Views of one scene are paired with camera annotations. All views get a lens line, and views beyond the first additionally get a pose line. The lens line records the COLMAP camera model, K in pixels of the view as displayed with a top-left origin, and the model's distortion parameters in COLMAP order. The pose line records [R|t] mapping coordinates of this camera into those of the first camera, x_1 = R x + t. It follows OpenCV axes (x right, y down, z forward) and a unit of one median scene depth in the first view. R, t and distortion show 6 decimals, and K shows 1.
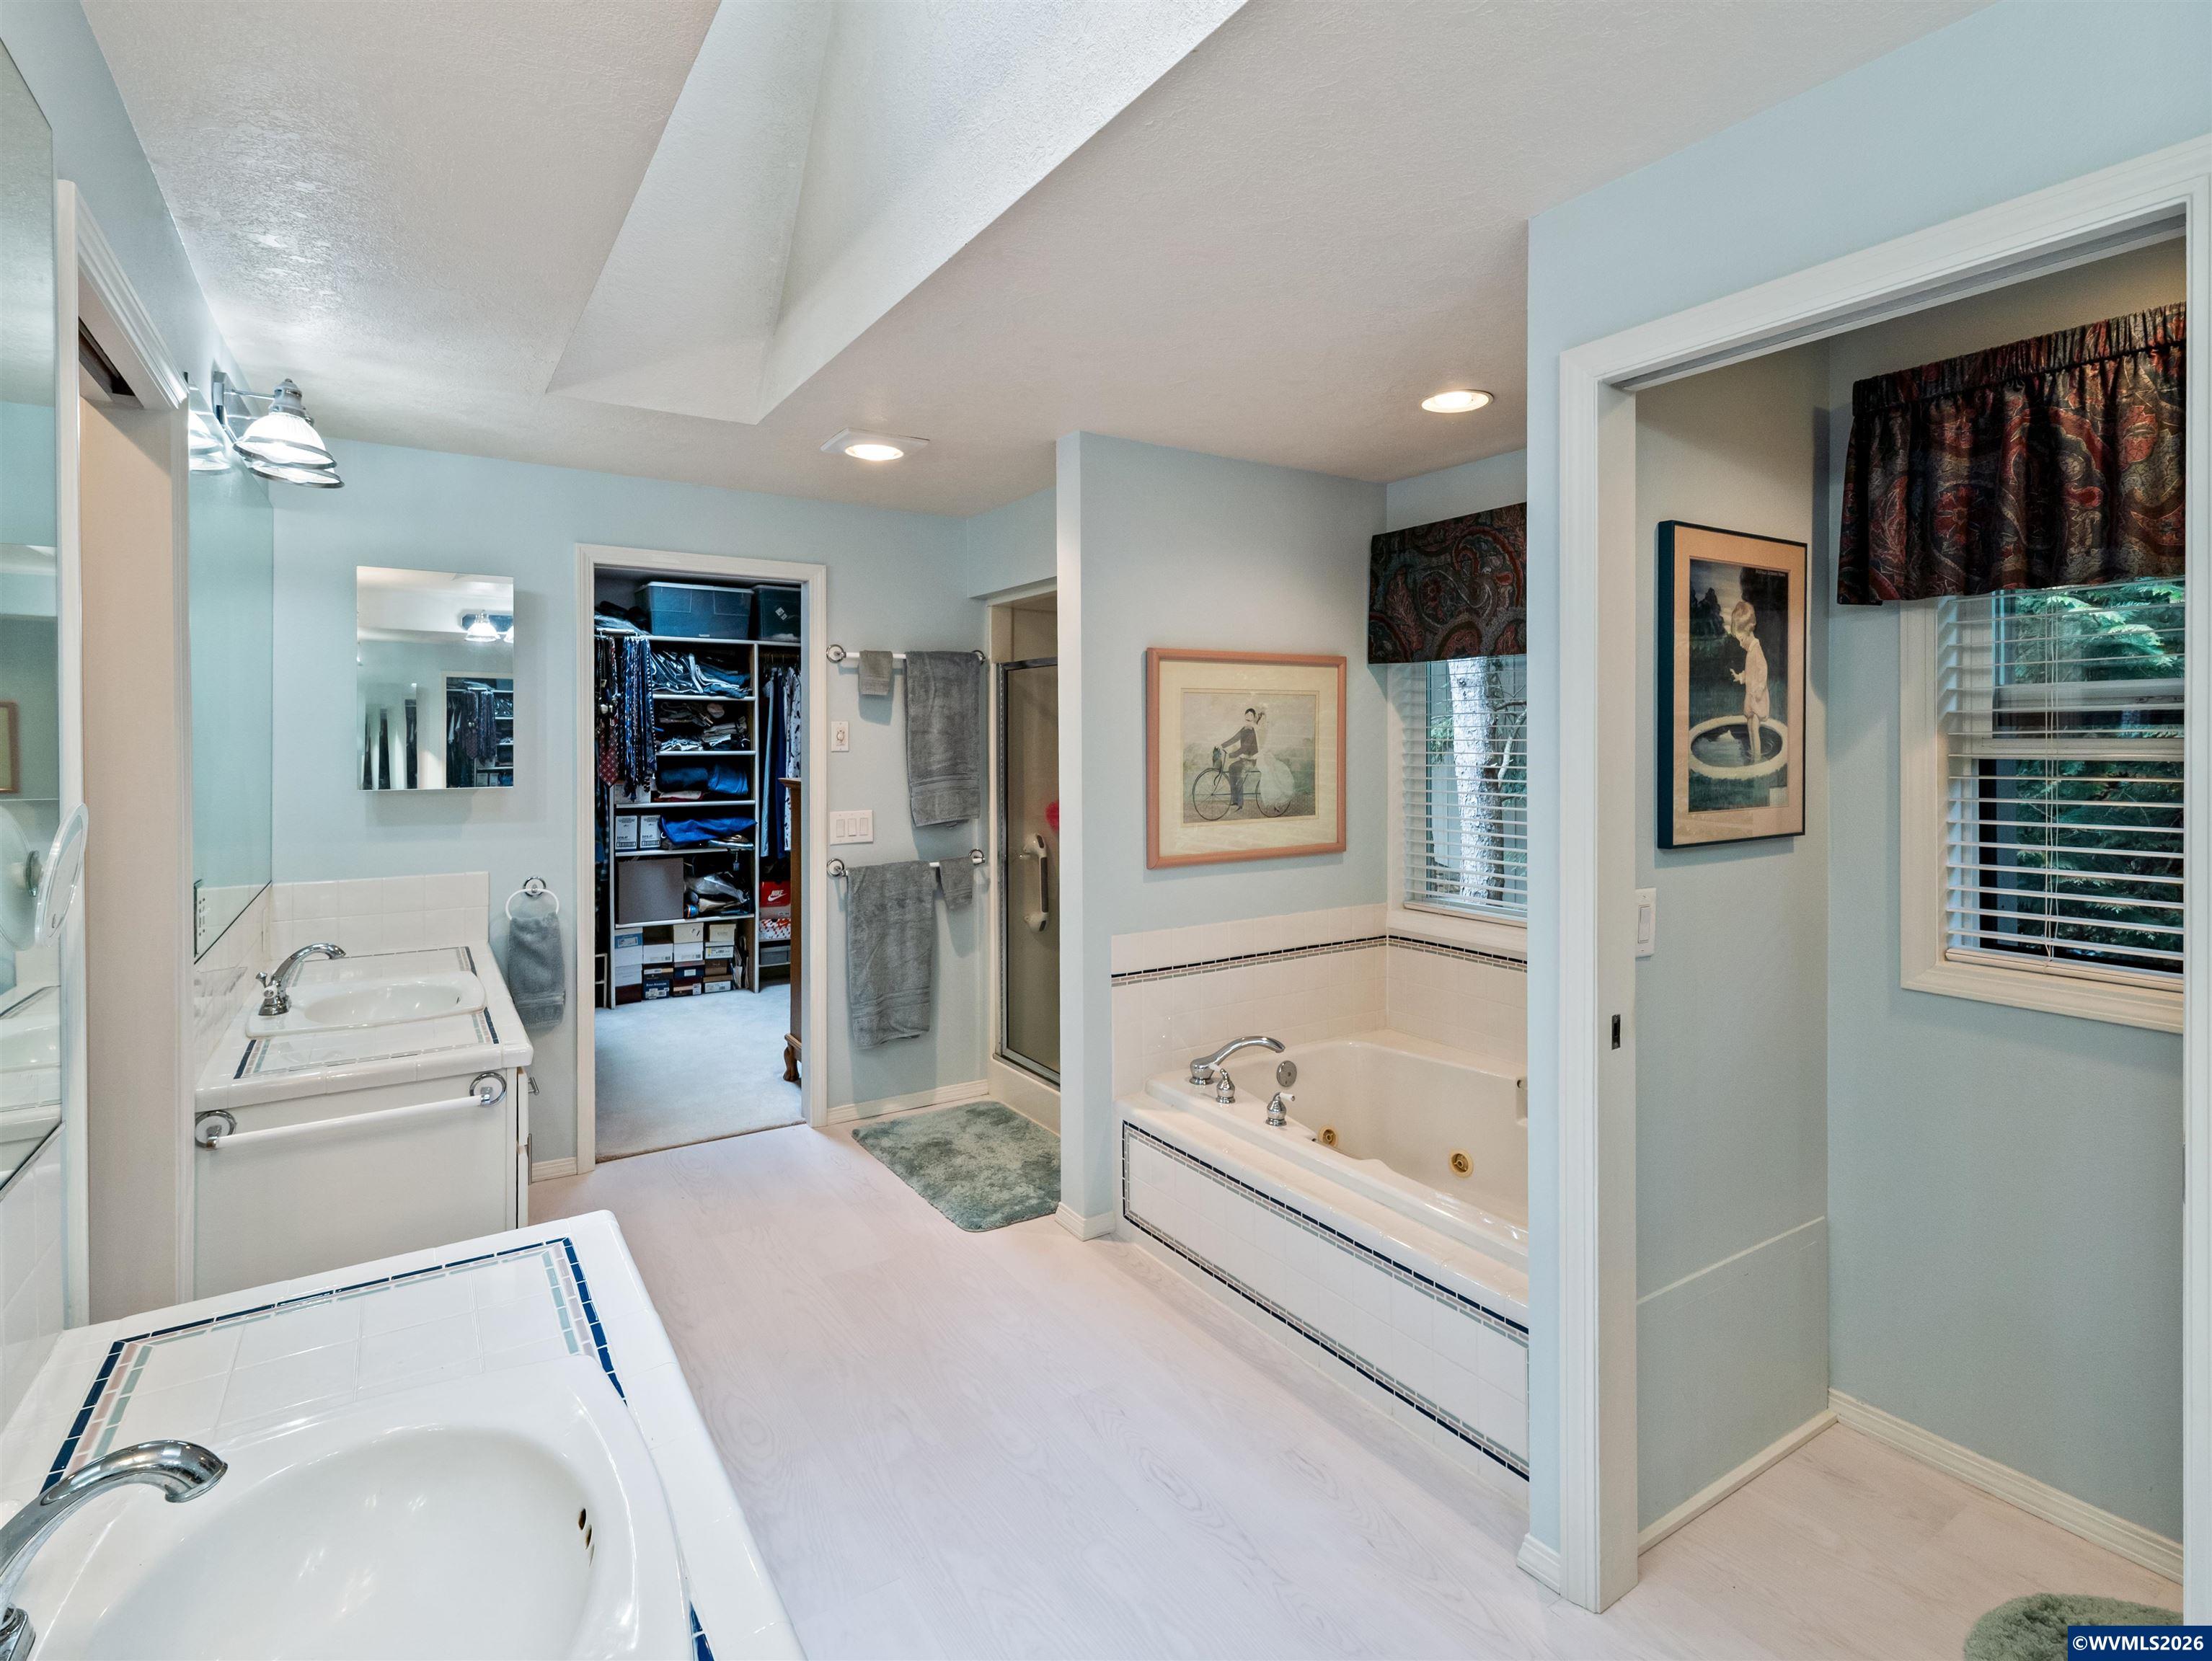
lens RADIAL K [[1117.8, 0, 1083.8], [0, 1117.8, 731.1], [0, 0, 1]] dist [-0.002952, 0.004904]
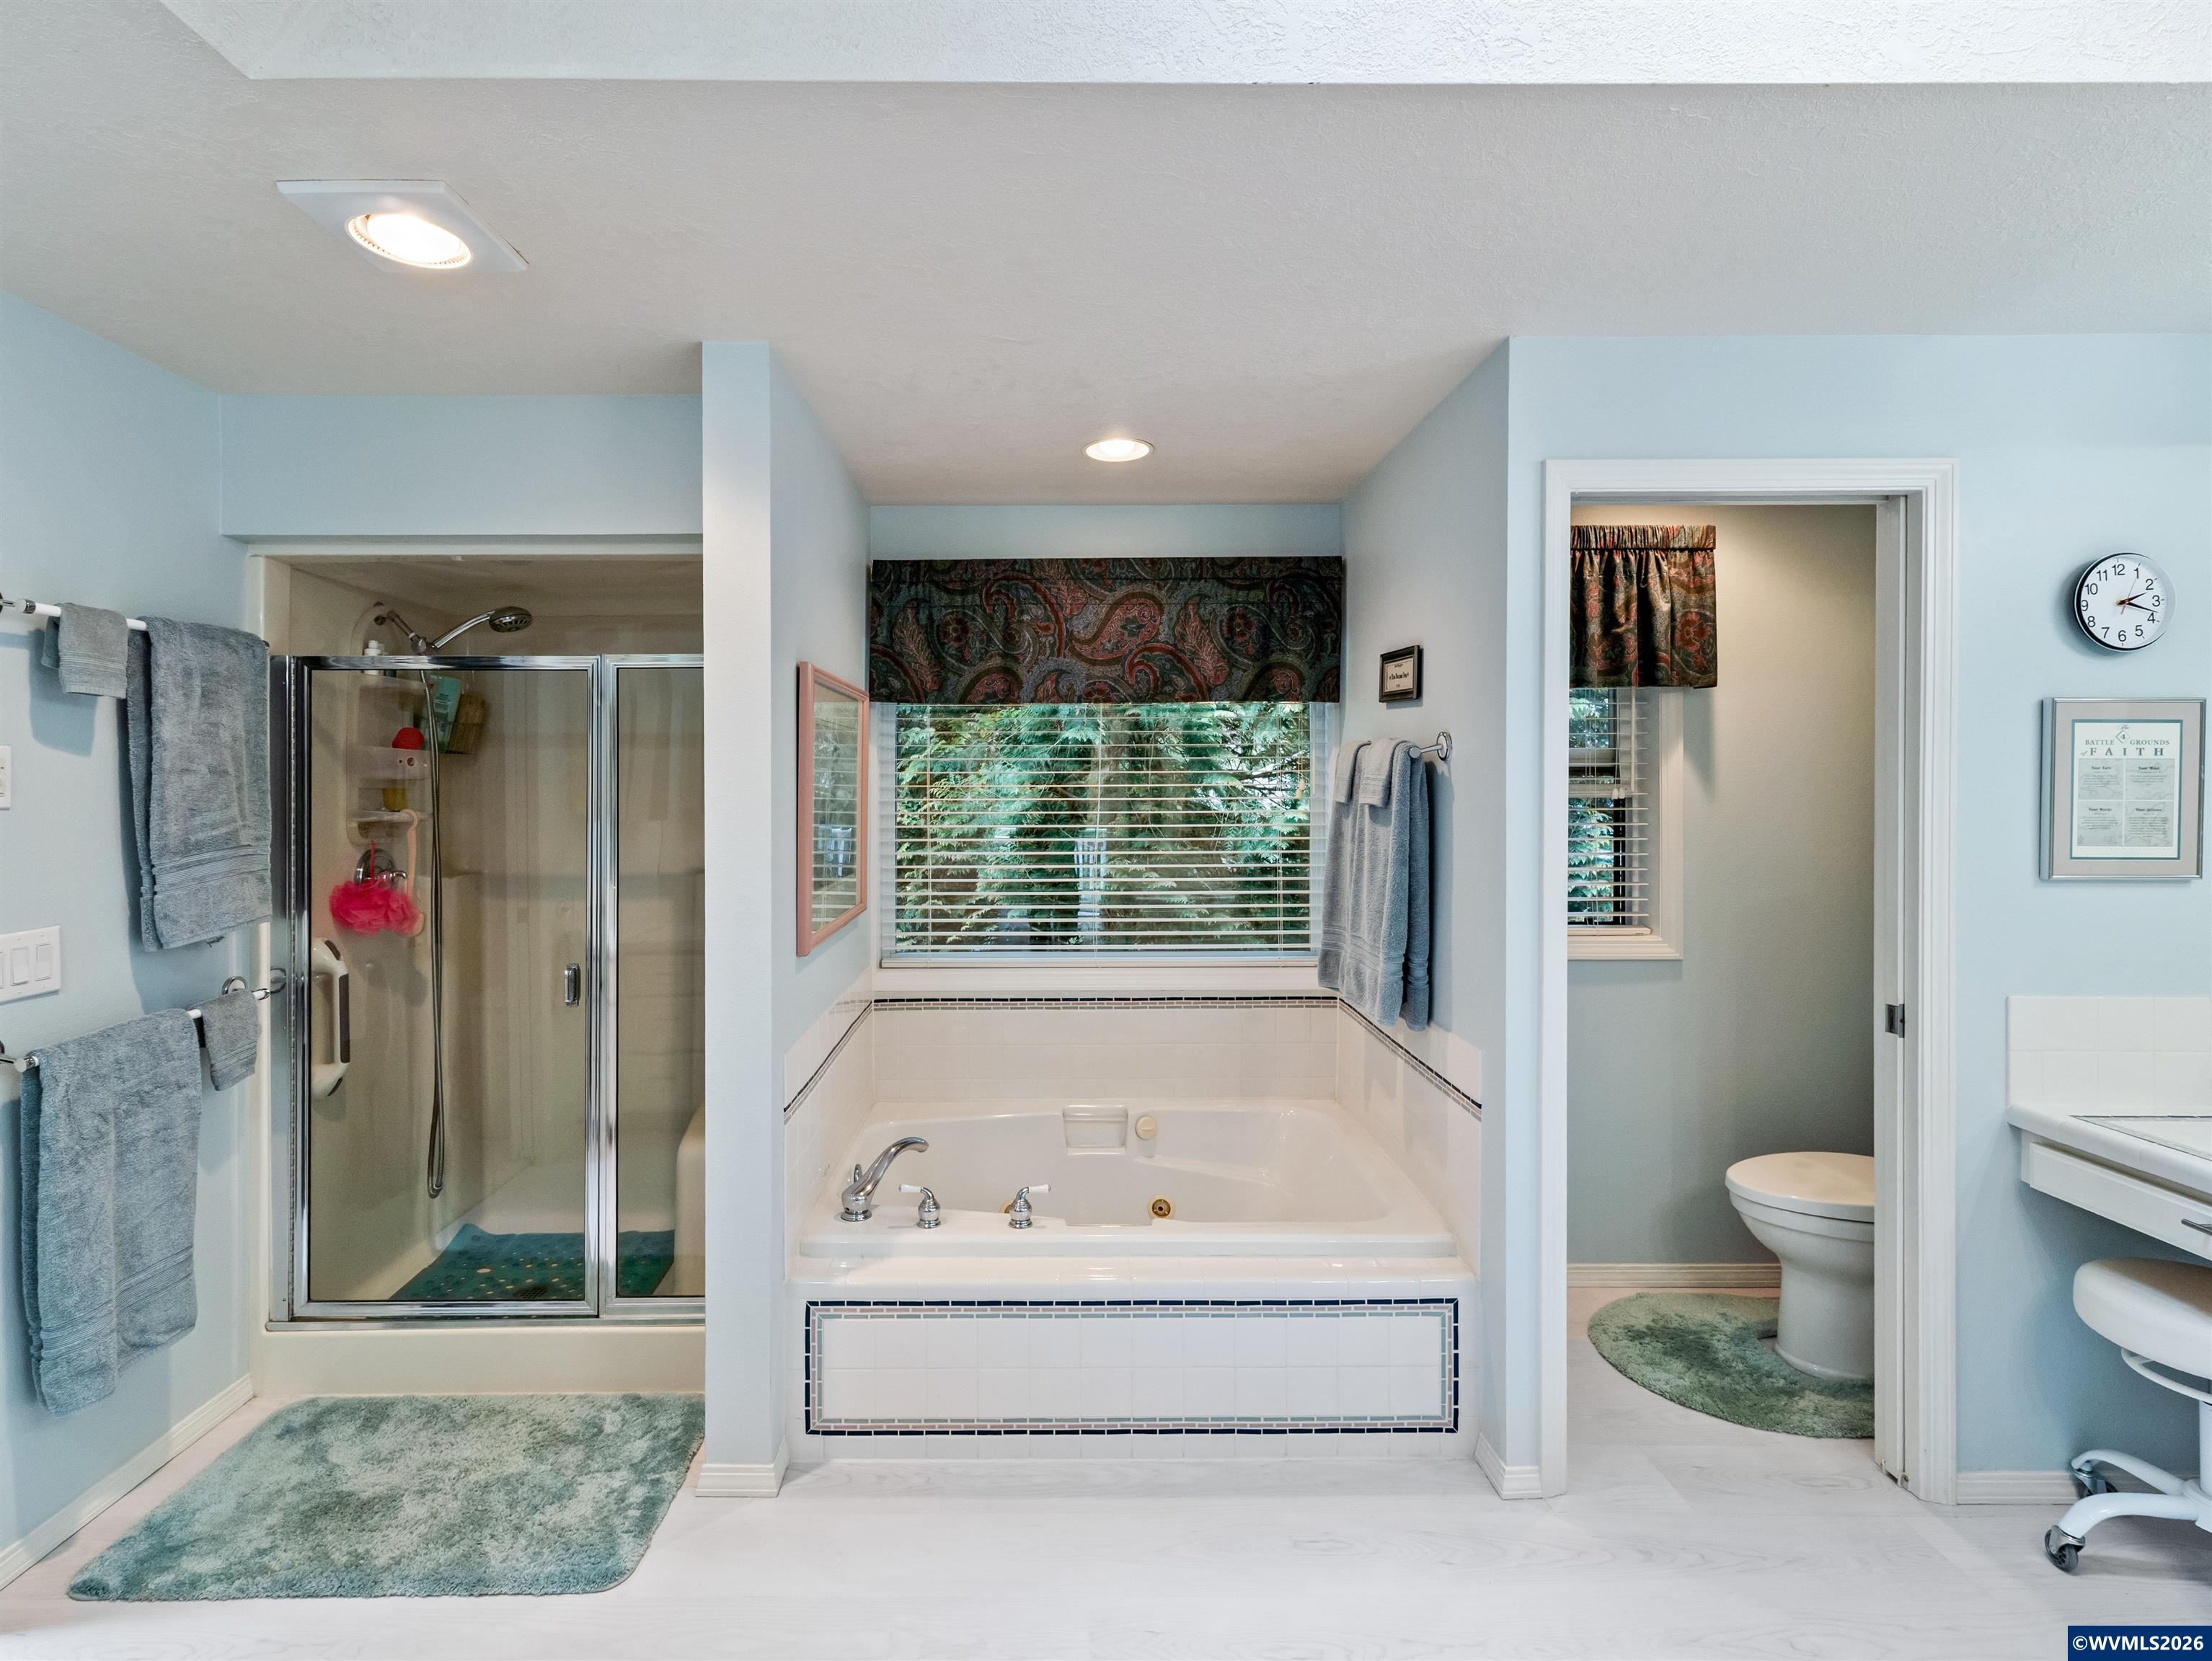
lens RADIAL K [[1087.2, 0, 1031.6], [0, 1087.2, 789.5], [0, 0, 1]] dist [0.010097, -0.001109]
pose [[0.524459, -0.001693, 0.851434, -0.452899], [-0.004558, 0.999978, 0.004796, 0.006401], [-0.851424, -0.006396, 0.524439, 0.455675]]
